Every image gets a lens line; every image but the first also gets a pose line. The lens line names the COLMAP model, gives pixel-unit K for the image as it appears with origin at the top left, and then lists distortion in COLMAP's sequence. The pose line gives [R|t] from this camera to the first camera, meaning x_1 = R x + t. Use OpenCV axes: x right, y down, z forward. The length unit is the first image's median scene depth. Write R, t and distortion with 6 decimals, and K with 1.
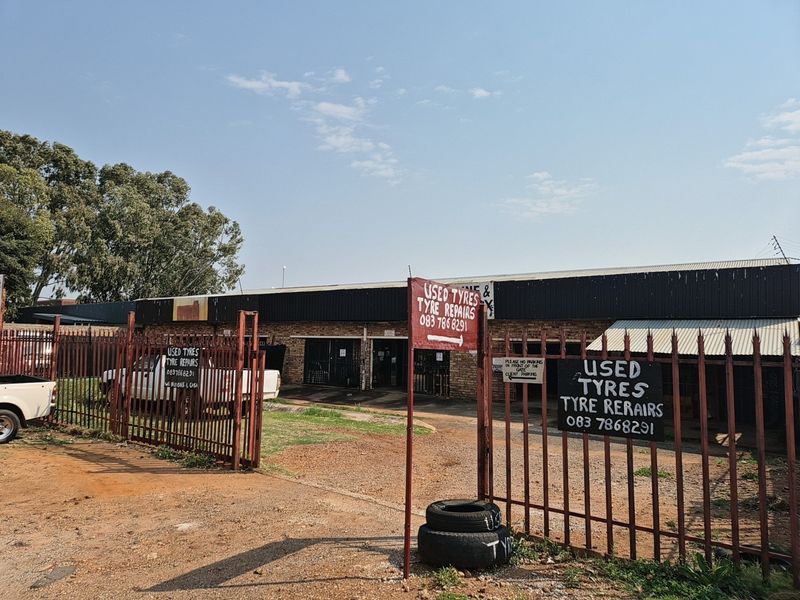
lens RADIAL K [[539.0, 0, 394.0], [0, 539.0, 298.4], [0, 0, 1]] dist [0.063572, -0.058305]
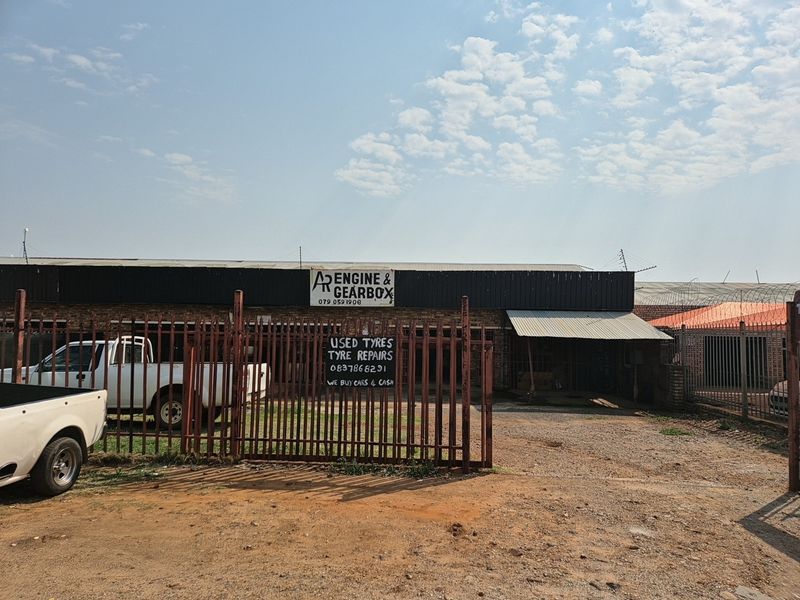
lens RADIAL K [[539.0, 0, 401.3], [0, 539.0, 293.6], [0, 0, 1]] dist [0.063572, -0.058305]
pose [[0.847821, 0.034707, 0.529146, -0.762651], [-0.044361, 0.999000, 0.005552, 0.015978], [-0.528424, -0.028180, 0.848513, 0.270742]]
